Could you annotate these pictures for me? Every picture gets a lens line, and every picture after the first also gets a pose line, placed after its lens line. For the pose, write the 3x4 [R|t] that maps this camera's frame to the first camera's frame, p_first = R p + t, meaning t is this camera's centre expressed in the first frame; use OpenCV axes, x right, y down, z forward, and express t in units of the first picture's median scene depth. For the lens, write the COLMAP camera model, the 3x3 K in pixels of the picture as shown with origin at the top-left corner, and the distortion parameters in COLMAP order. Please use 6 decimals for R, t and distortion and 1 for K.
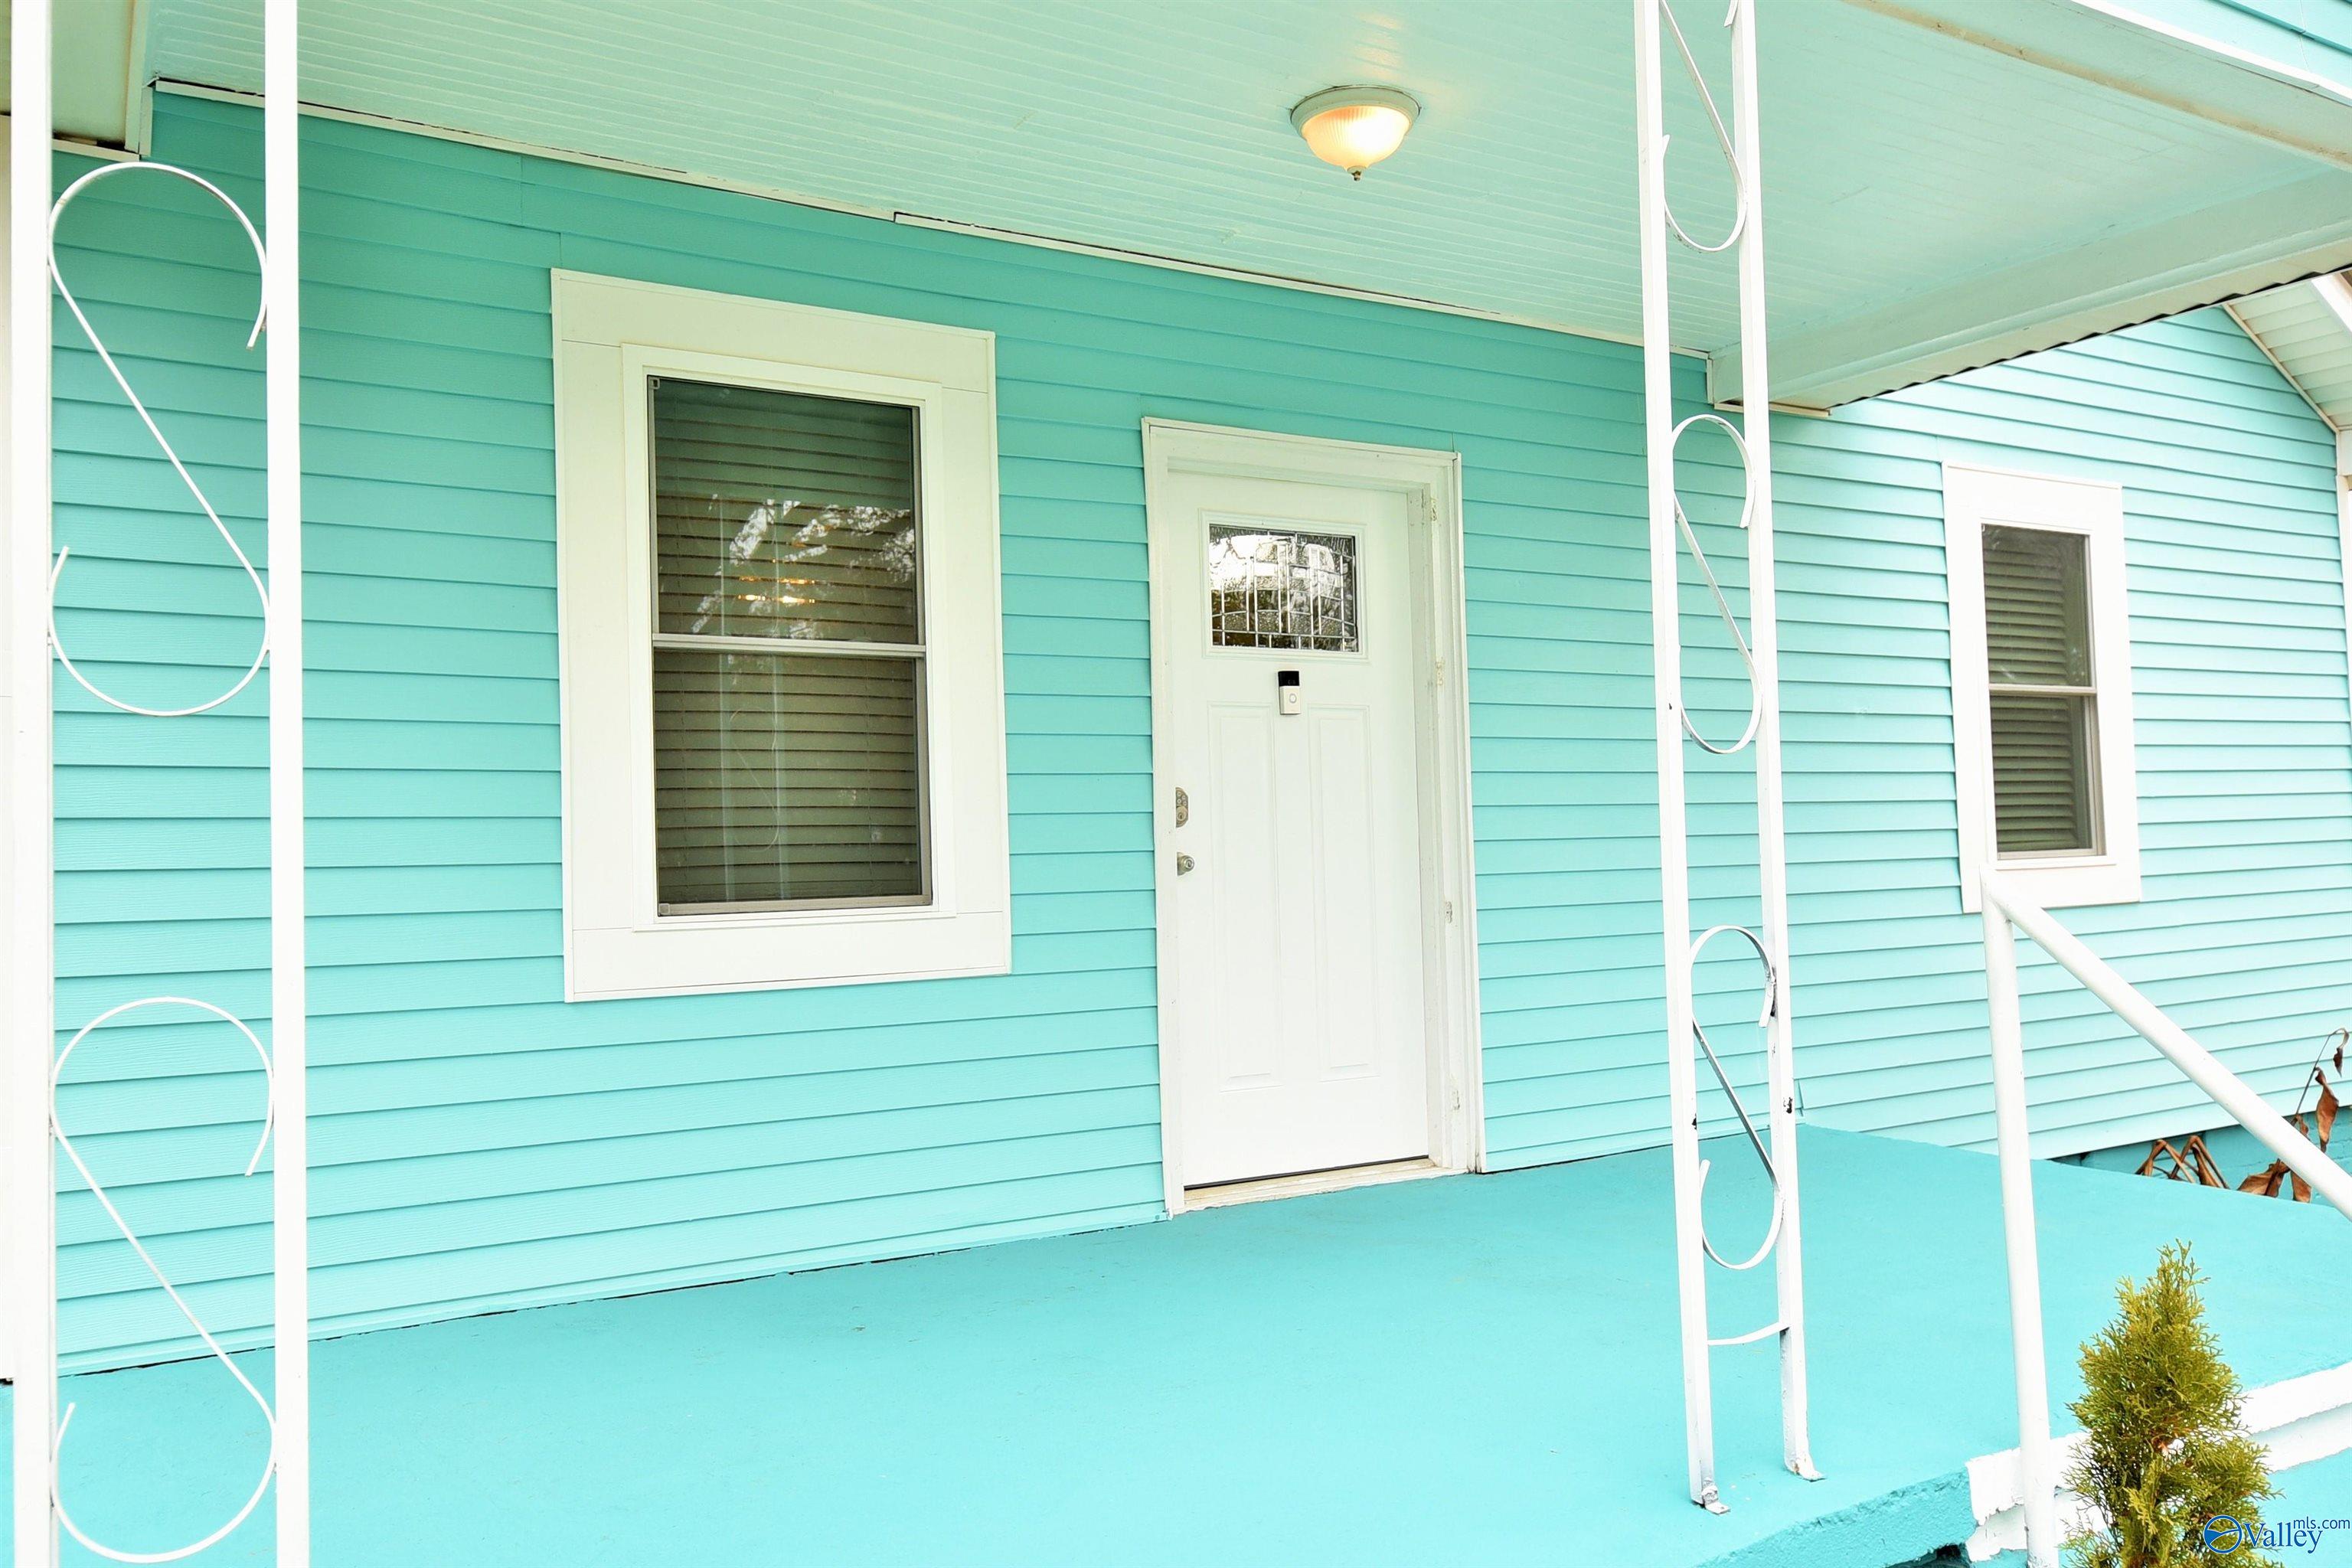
lens RADIAL K [[1824.4, 0, 1176.0], [0, 1824.4, 784.0], [0, 0, 1]] dist [0.003137, 0.000516]
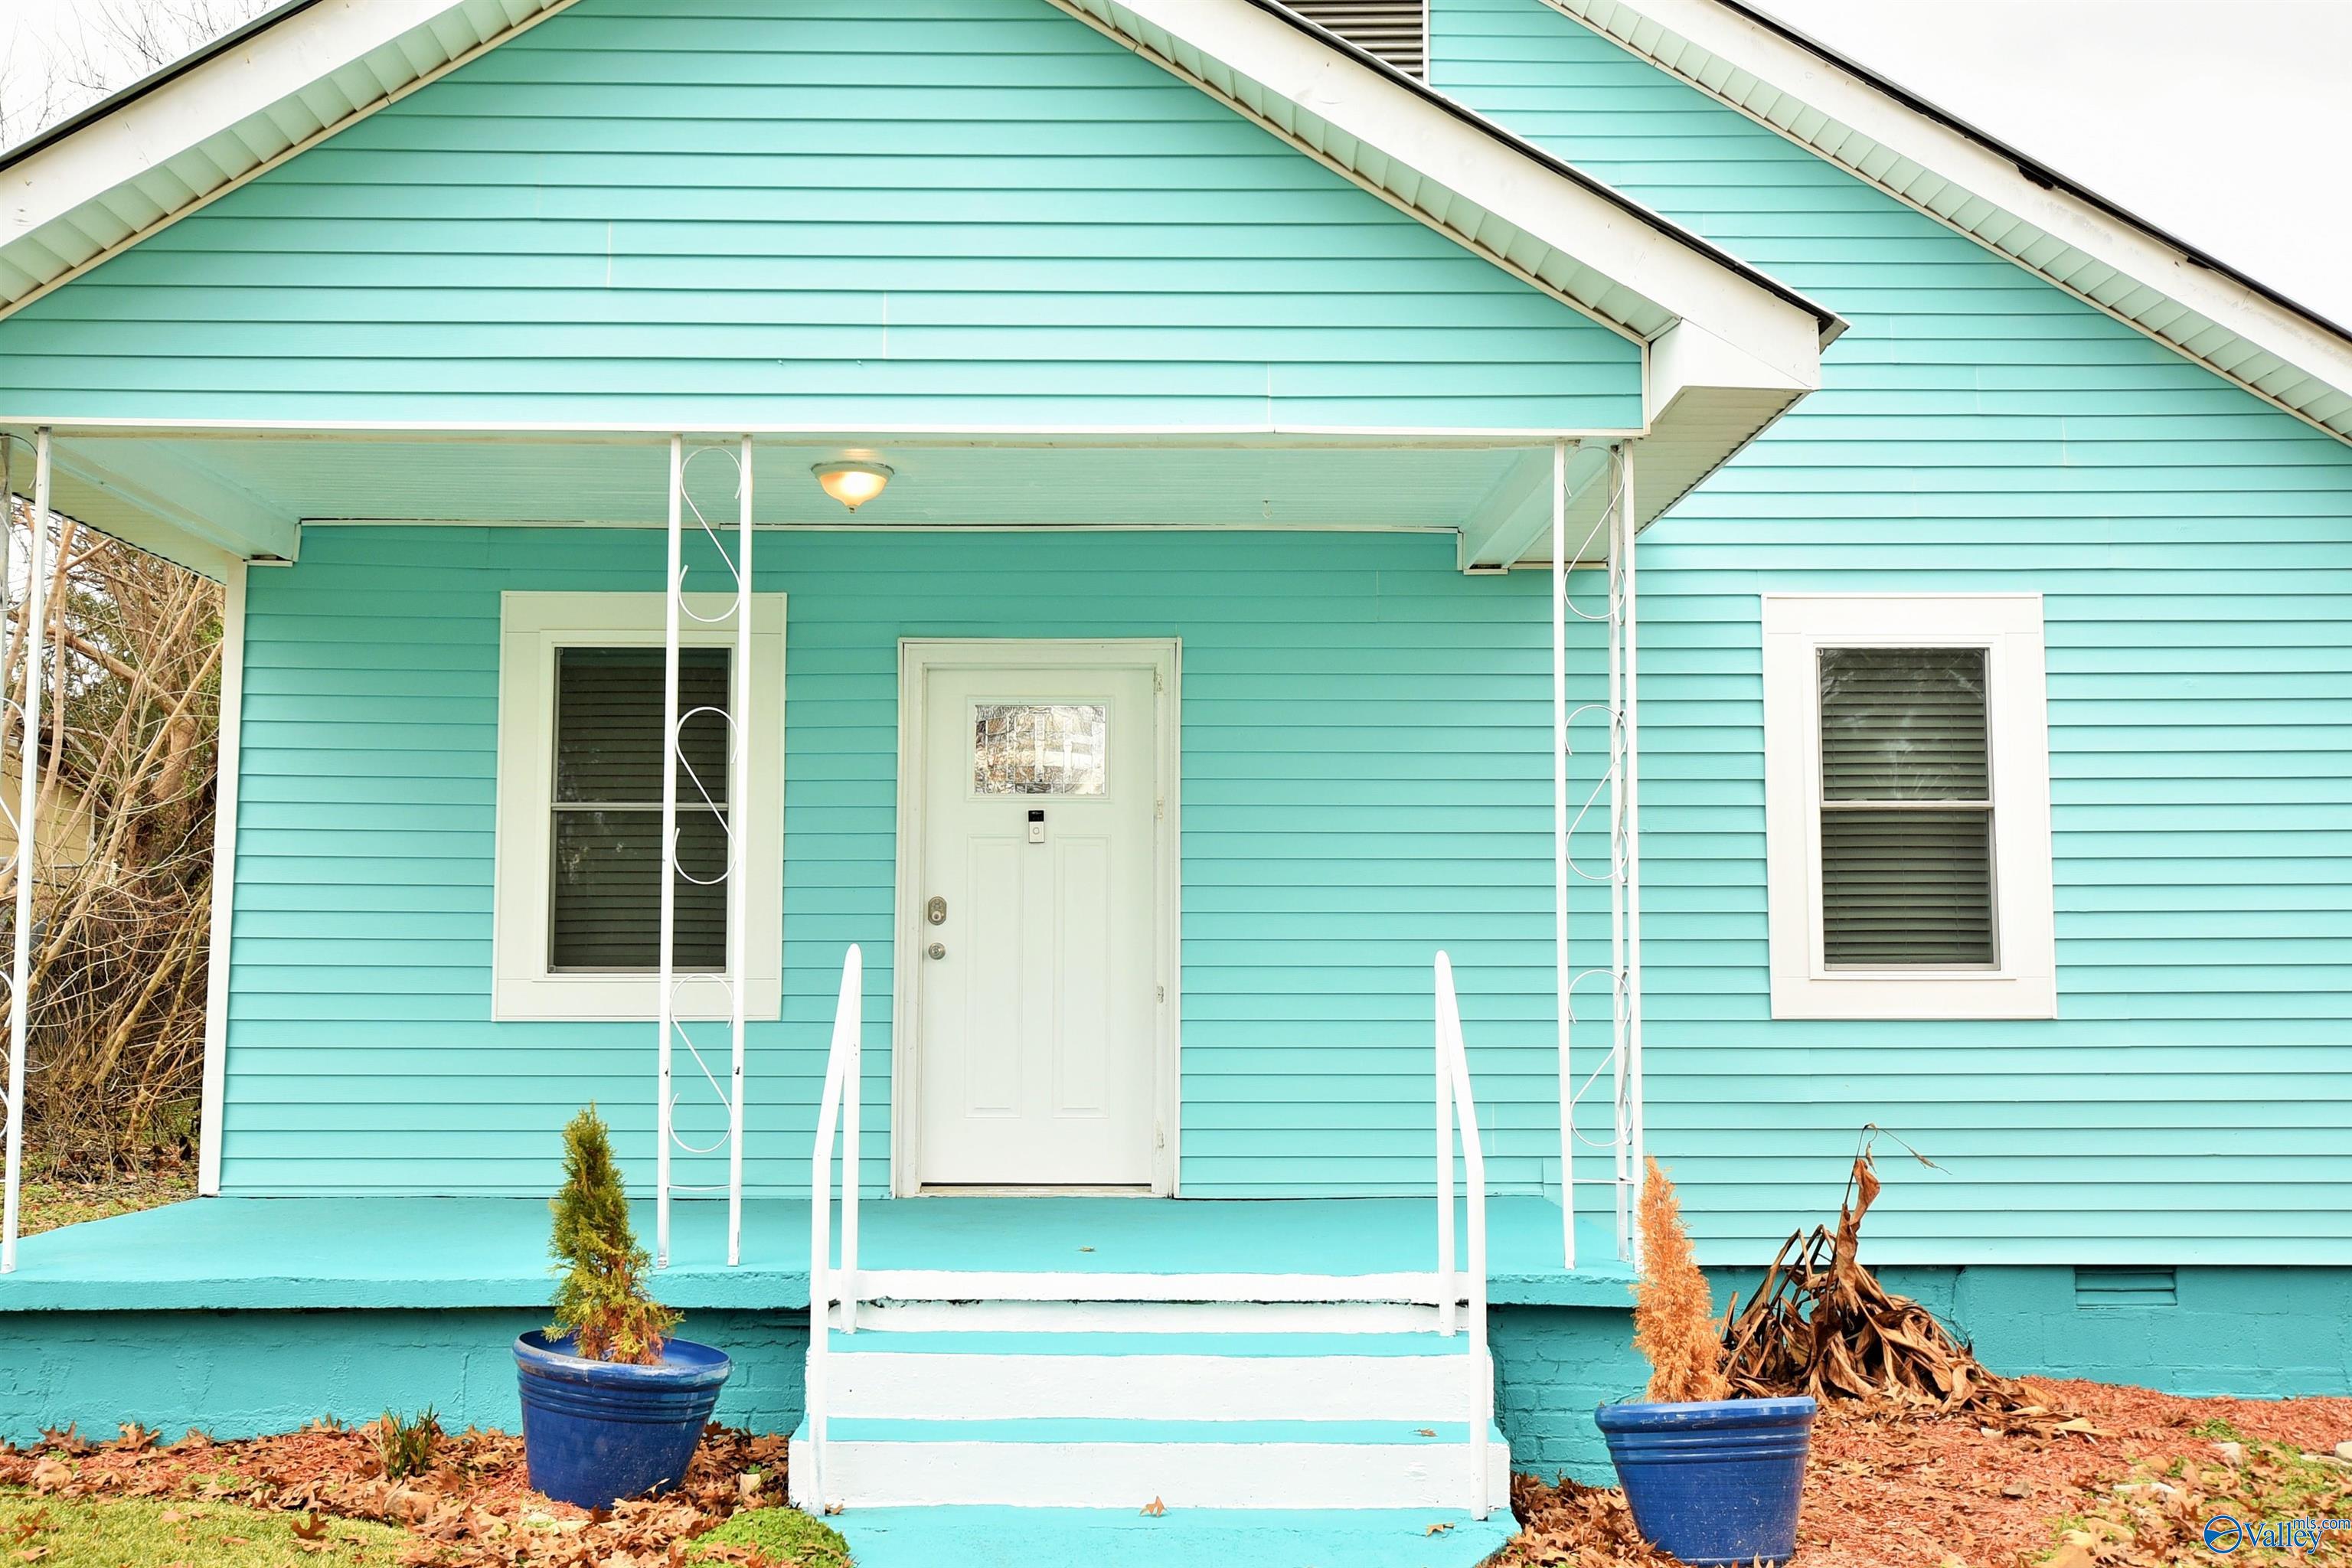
lens RADIAL K [[2246.3, 0, 1176.0], [0, 2246.3, 784.0], [0, 0, 1]] dist [0.026382, 0.013078]
pose [[0.854735, -0.024293, -0.518495, 1.045896], [-0.003165, 0.998642, -0.052007, 0.004742], [0.519054, 0.046093, 0.853498, -0.377666]]
